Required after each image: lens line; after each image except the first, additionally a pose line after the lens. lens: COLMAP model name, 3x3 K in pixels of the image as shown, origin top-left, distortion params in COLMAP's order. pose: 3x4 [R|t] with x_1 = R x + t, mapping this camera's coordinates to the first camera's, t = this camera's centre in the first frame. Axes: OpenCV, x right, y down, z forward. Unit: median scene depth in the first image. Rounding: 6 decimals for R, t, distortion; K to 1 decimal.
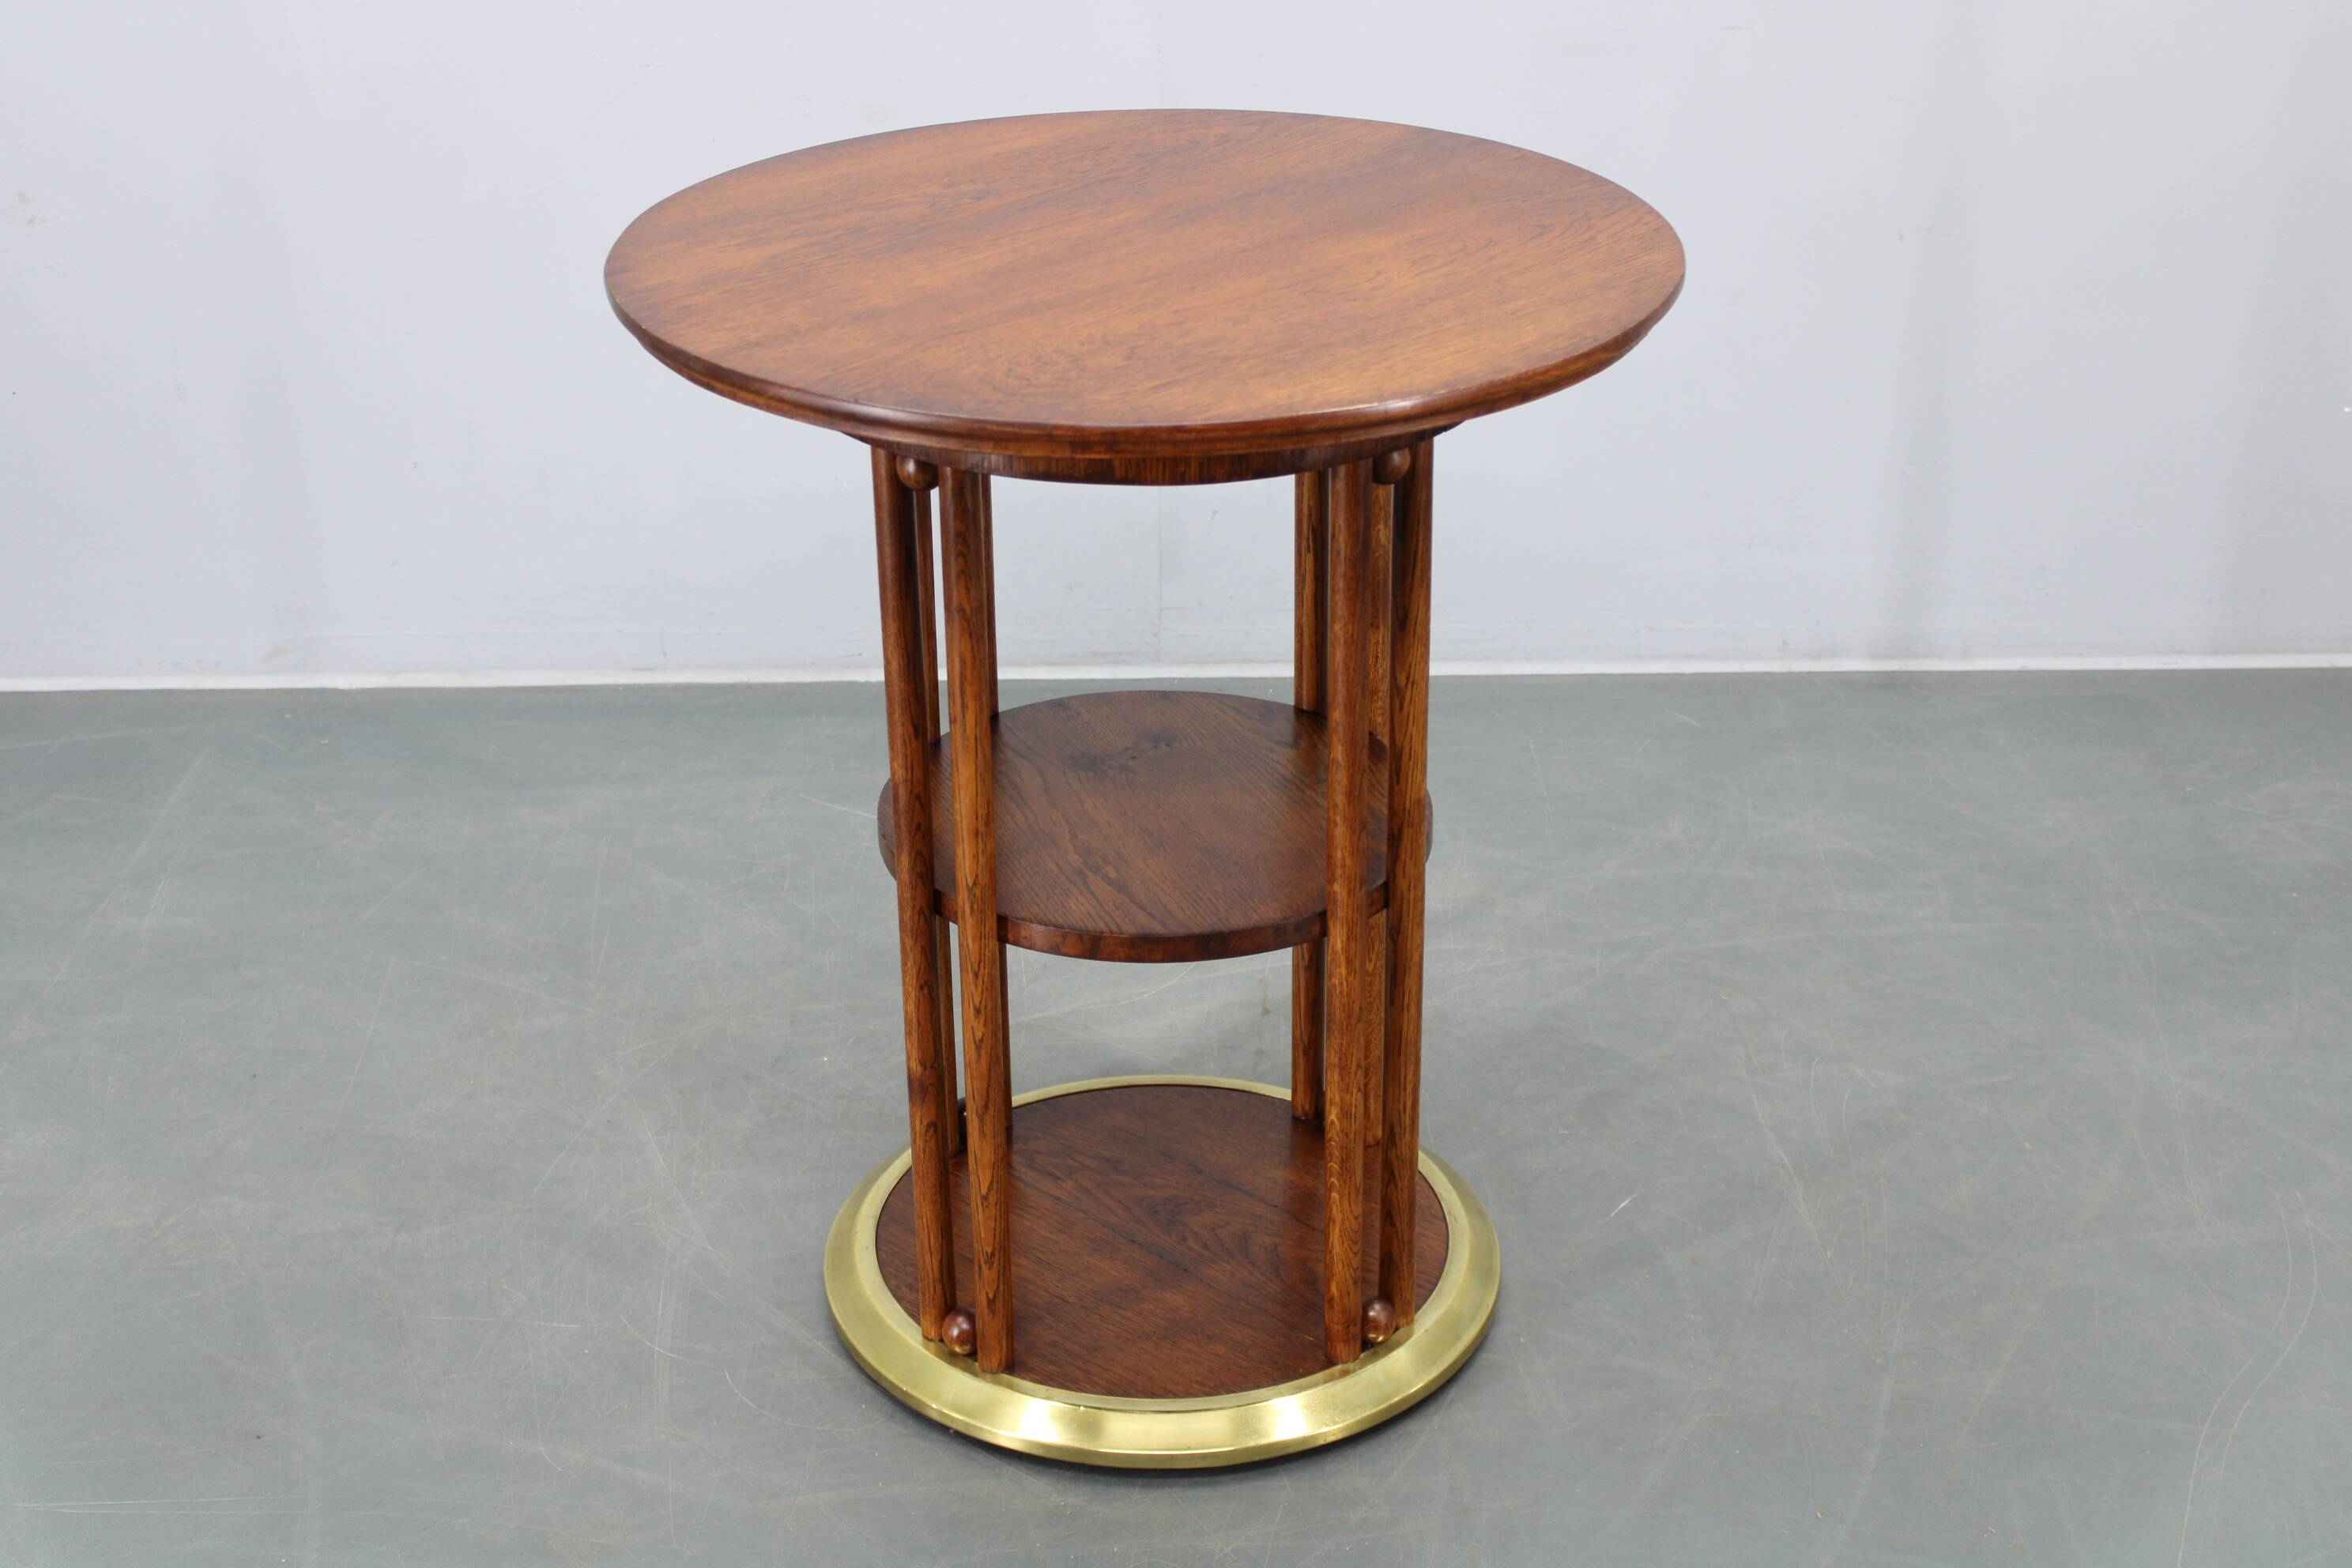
lens RADIAL K [[3338.4, 0, 1176.0], [0, 3338.4, 784.0], [0, 0, 1]] dist [-0.054753, 0.059827]
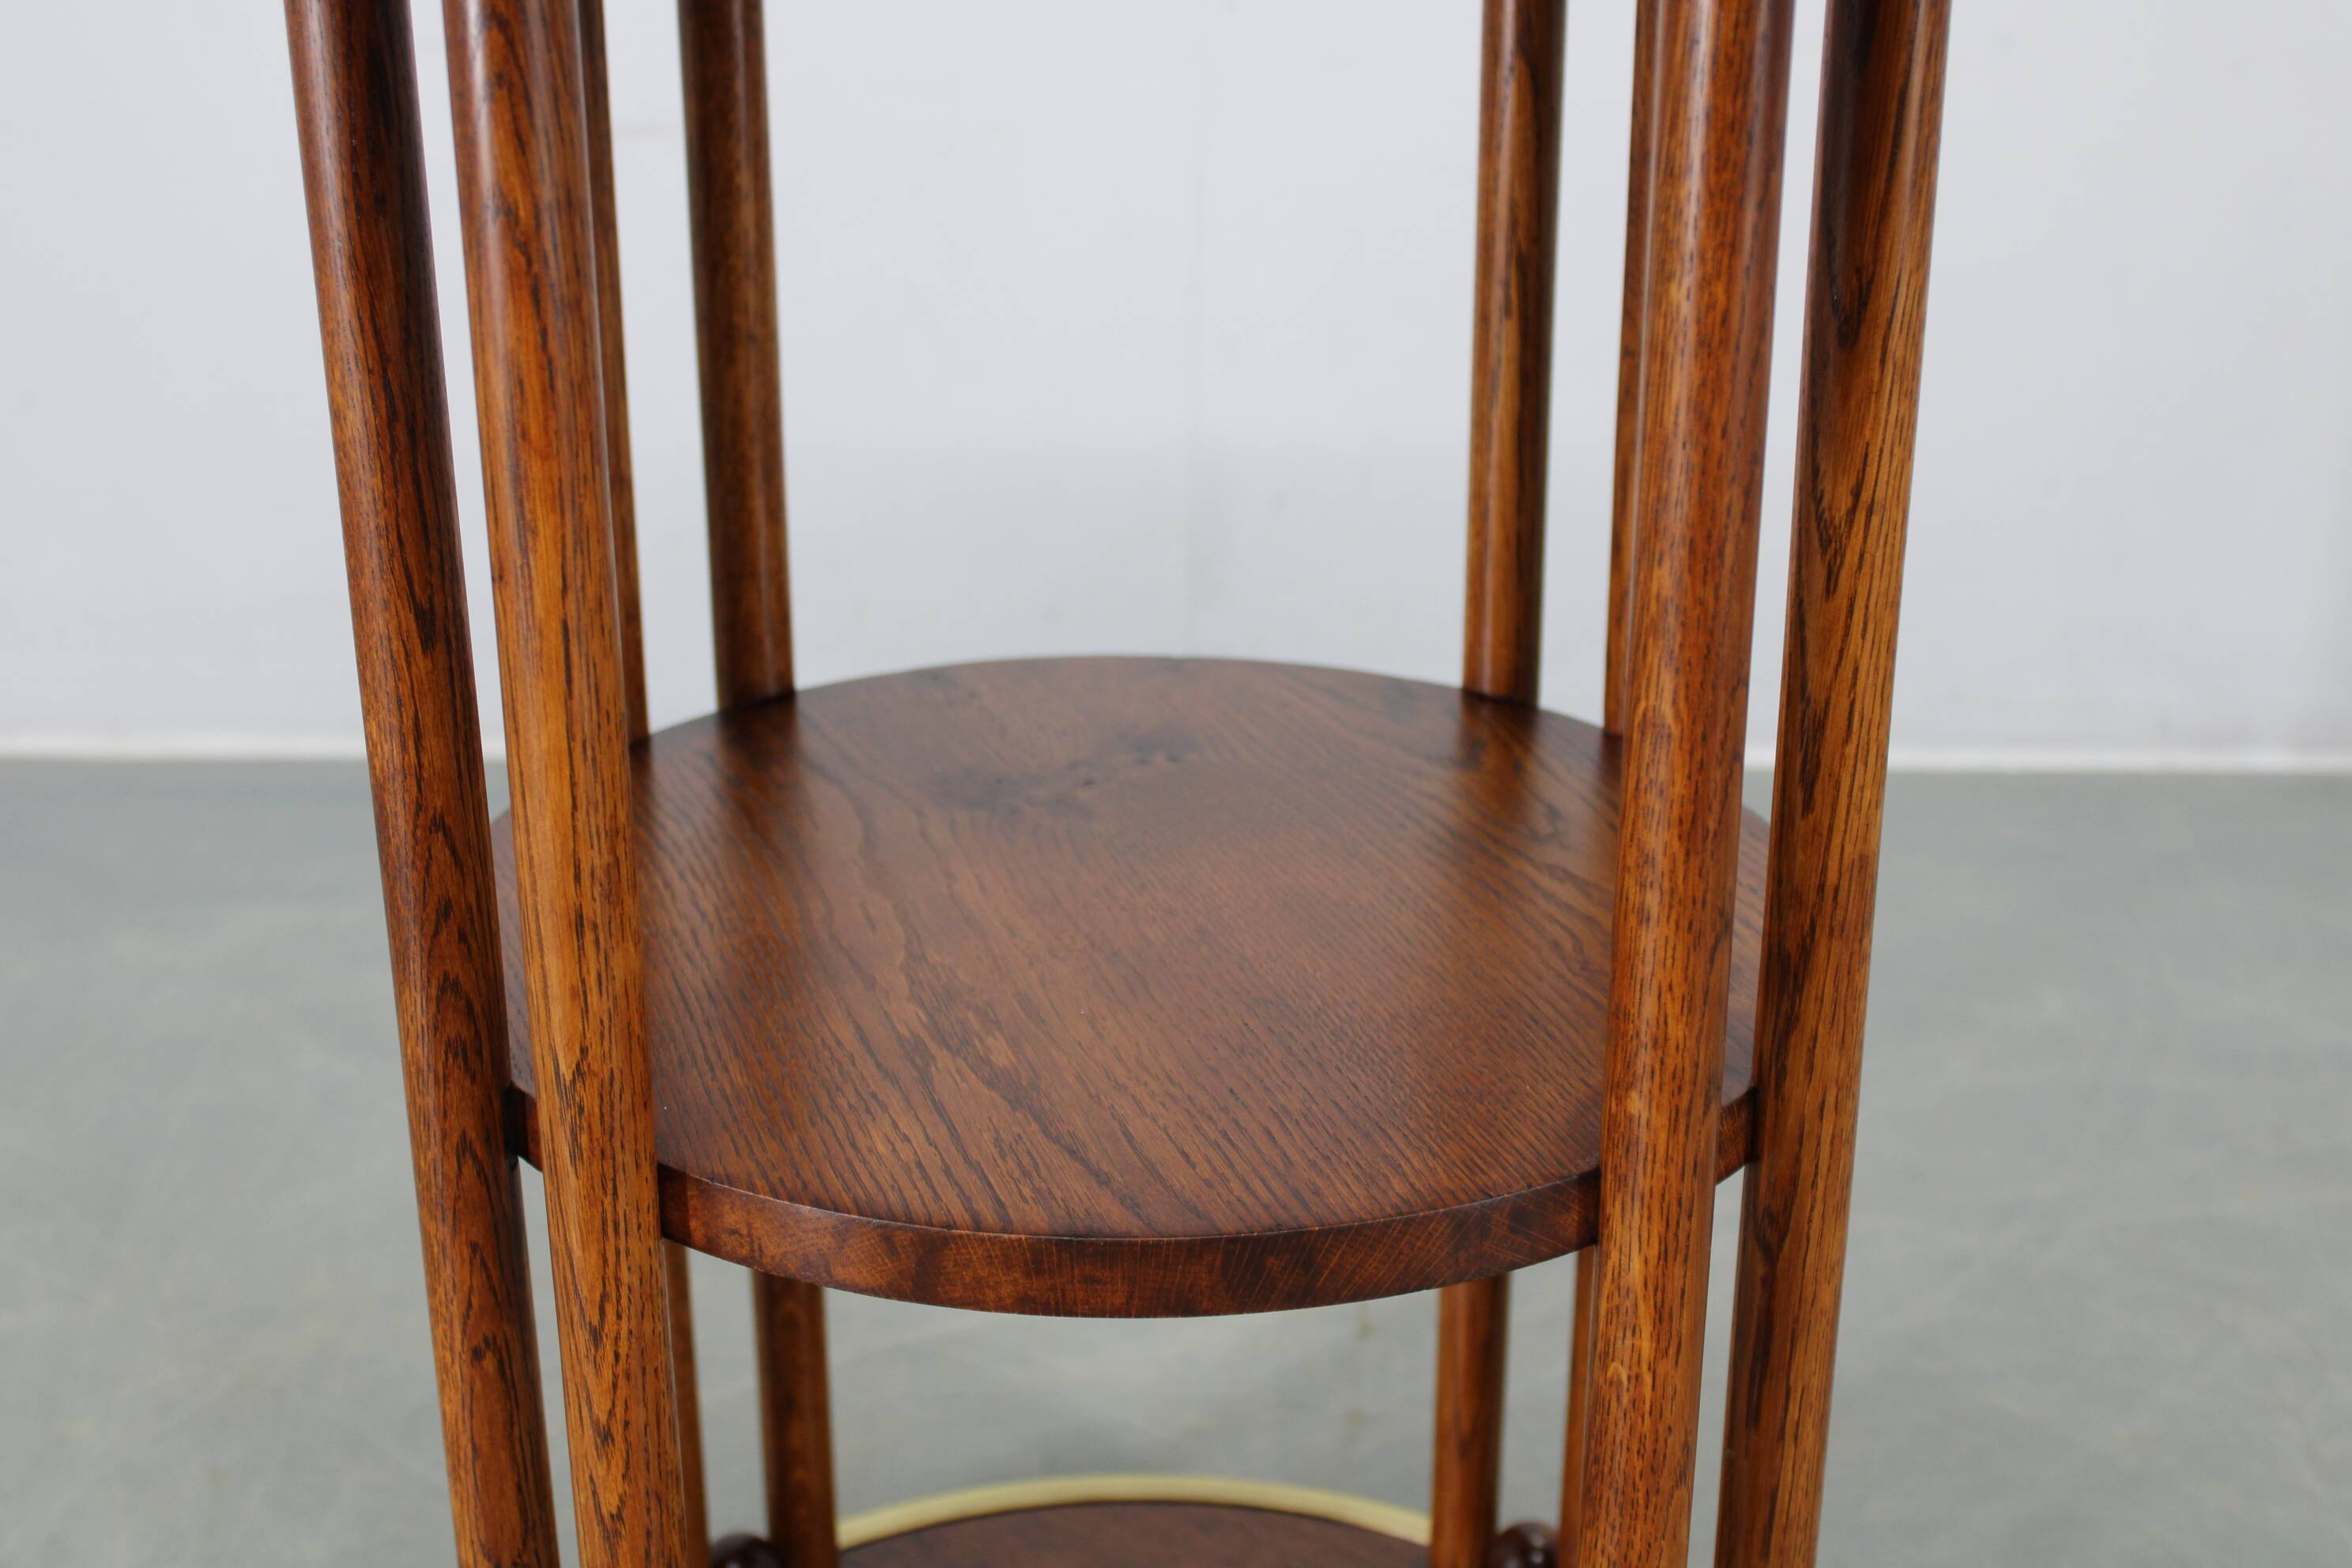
lens RADIAL K [[2990.9, 0, 1176.0], [0, 2990.9, 784.0], [0, 0, 1]] dist [-0.071465, 0.061342]
pose [[0.999678, 0.016497, -0.019297, 0.005735], [-0.017800, 0.997427, -0.069441, 0.018931], [0.018101, 0.069762, 0.997399, 0.646011]]
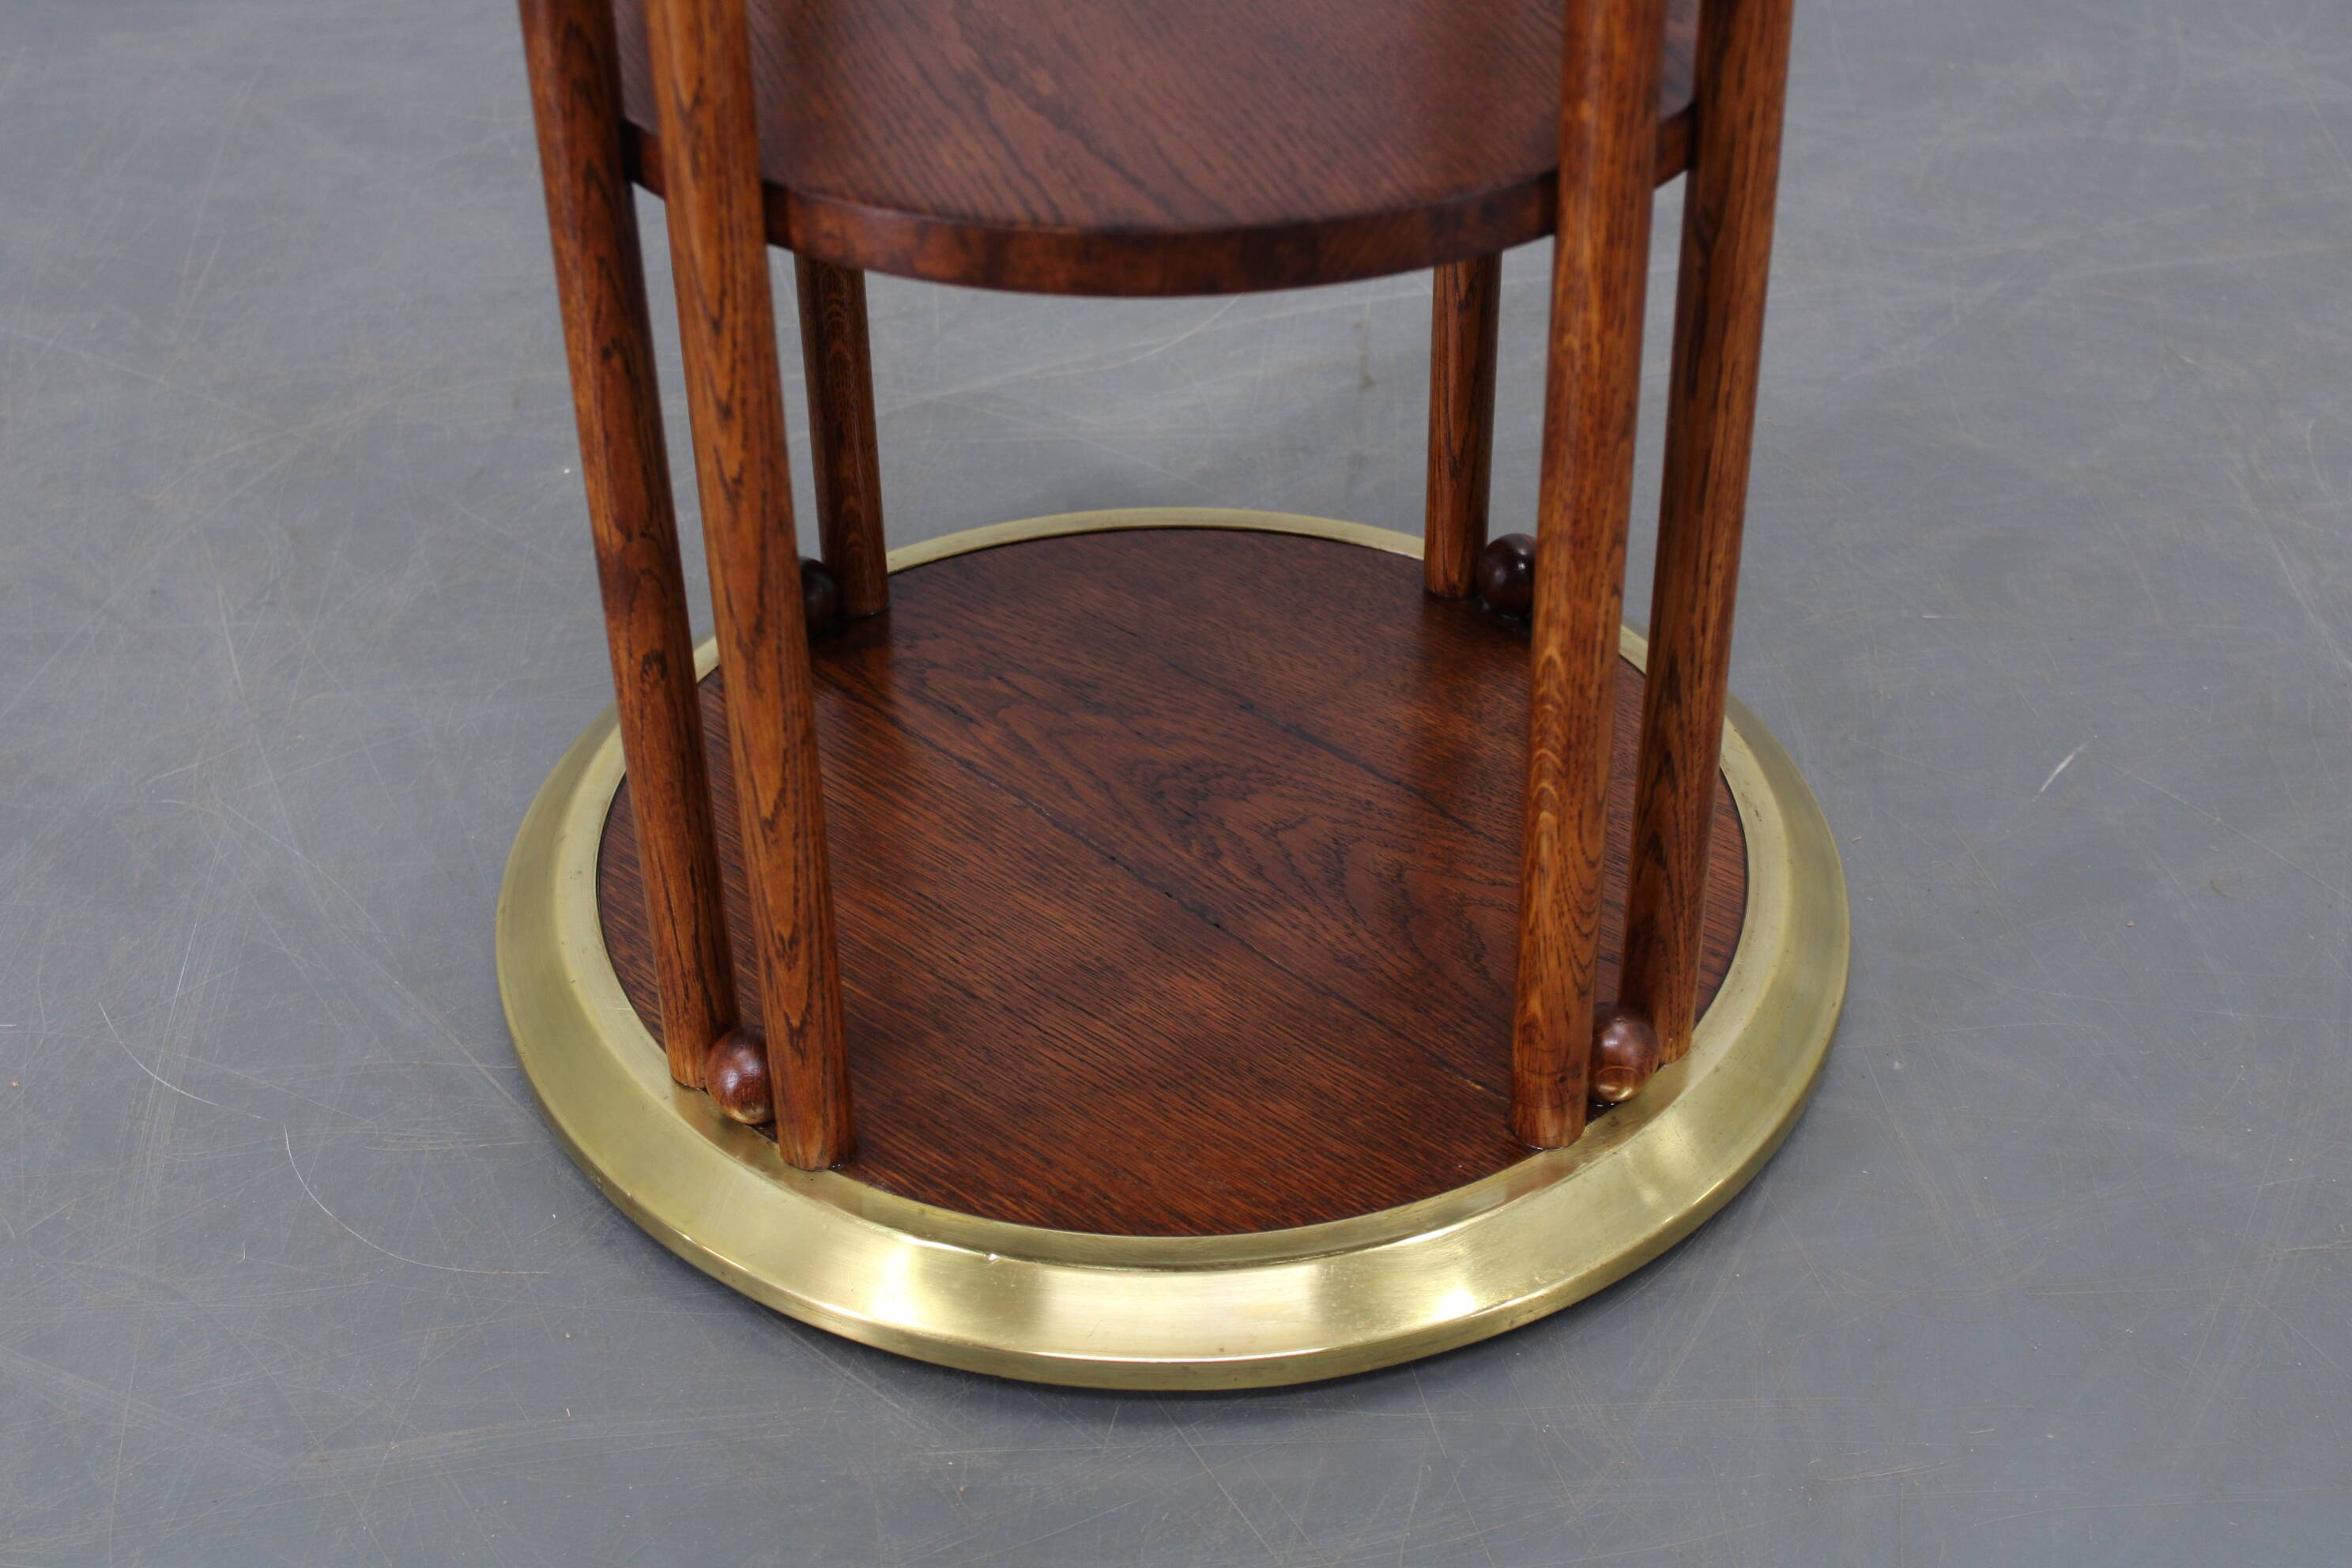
lens RADIAL K [[3338.4, 0, 1176.0], [0, 3338.4, 784.0], [0, 0, 1]] dist [-0.054753, 0.059827]
pose [[0.999910, 0.003118, -0.013068, 0.003201], [-0.000451, 0.979934, 0.199319, 0.028433], [0.013427, -0.199296, 0.979847, 0.546453]]
